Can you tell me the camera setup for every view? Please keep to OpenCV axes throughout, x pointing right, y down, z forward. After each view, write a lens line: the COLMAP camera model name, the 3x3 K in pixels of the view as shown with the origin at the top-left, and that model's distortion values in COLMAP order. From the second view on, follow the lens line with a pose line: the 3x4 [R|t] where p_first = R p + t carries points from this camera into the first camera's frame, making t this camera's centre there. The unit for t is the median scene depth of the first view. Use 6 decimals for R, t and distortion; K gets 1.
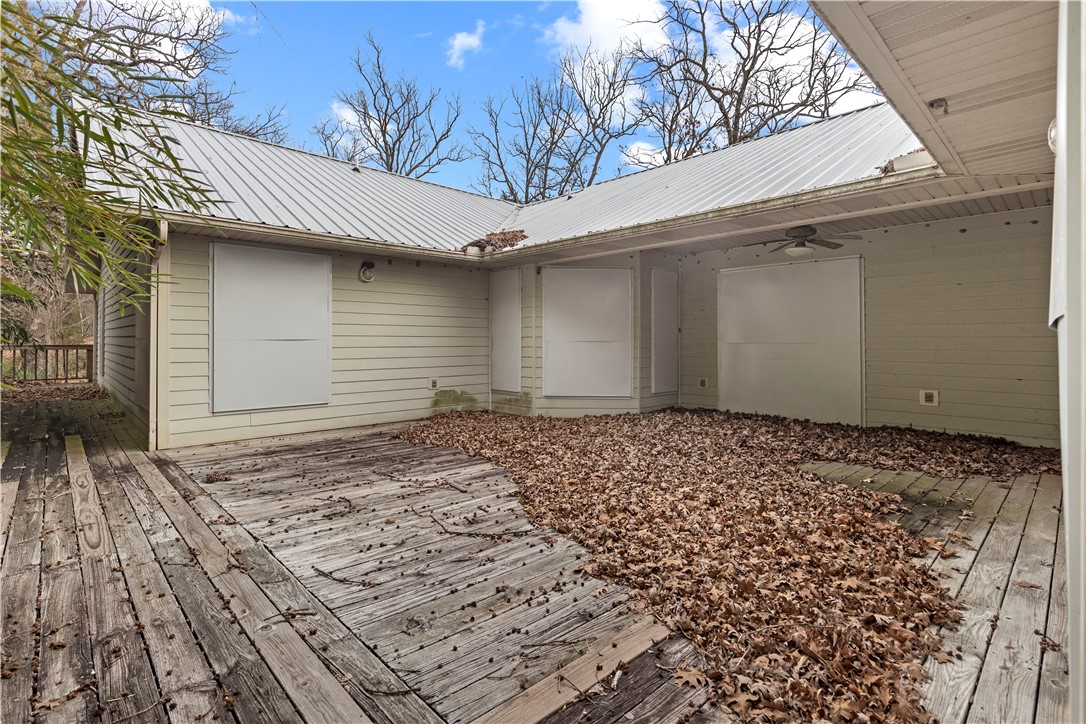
lens RADIAL K [[510.9, 0, 544.9], [0, 510.9, 337.1], [0, 0, 1]] dist [0.001132, -0.000036]
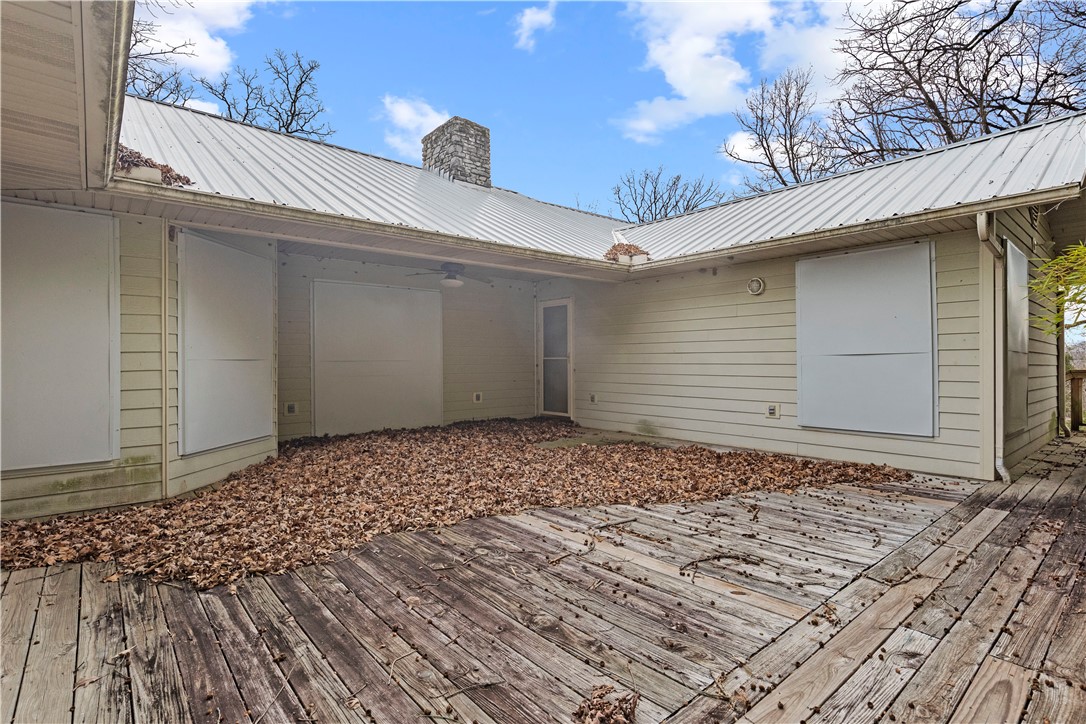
lens RADIAL K [[533.0, 0, 543.0], [0, 533.0, 362.0], [0, 0, 1]] dist [-0.002531, -0.000160]
pose [[0.059520, -0.007500, 0.998199, -1.520147], [-0.004576, 0.999959, 0.007786, 0.011545], [-0.998217, -0.005031, 0.059483, 1.488757]]
